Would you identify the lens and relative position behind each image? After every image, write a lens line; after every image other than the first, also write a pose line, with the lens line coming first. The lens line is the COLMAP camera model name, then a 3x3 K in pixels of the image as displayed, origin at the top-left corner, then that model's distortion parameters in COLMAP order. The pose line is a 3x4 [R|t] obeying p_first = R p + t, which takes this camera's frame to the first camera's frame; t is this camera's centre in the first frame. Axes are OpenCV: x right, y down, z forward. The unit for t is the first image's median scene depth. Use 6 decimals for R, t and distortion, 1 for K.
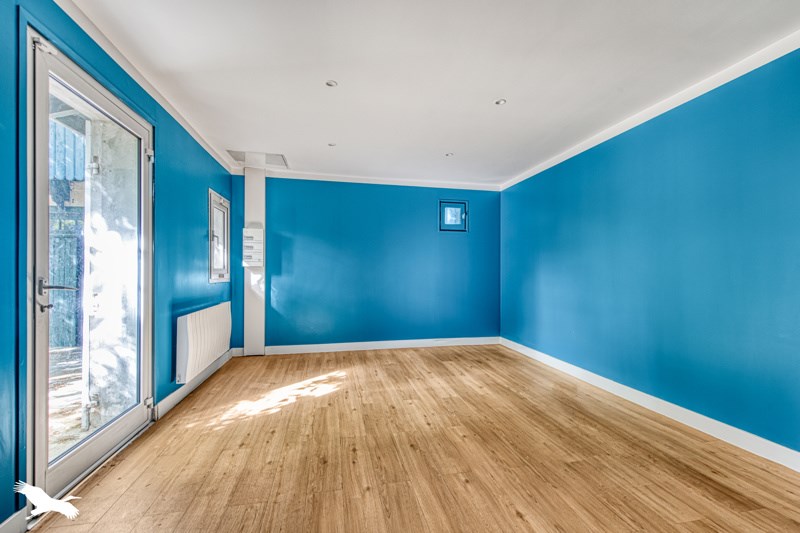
lens RADIAL K [[362.1, 0, 400.7], [0, 362.1, 269.0], [0, 0, 1]] dist [-0.000546, -0.000161]
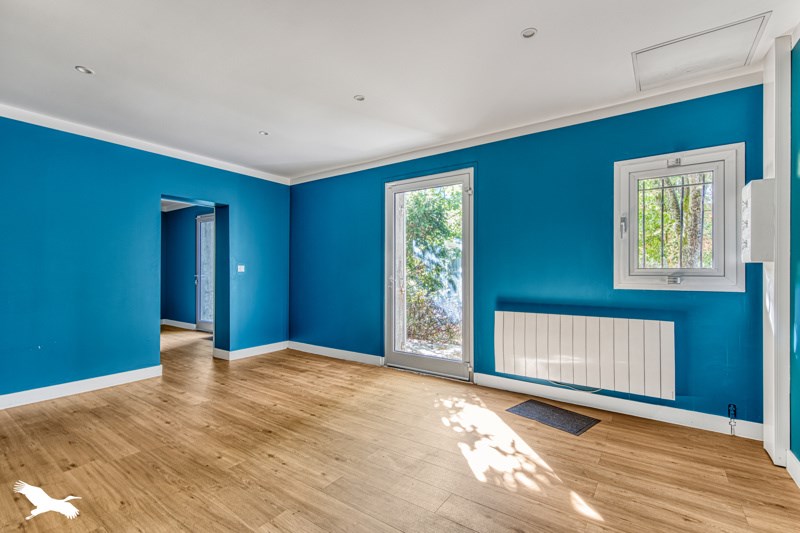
lens RADIAL K [[362.1, 0, 400.7], [0, 362.1, 269.6], [0, 0, 1]] dist [-0.000546, -0.000161]
pose [[-0.729439, -0.005985, -0.684020, 0.476734], [0.002053, 0.999938, -0.010938, 0.023632], [0.684043, -0.009383, -0.729381, 2.025317]]
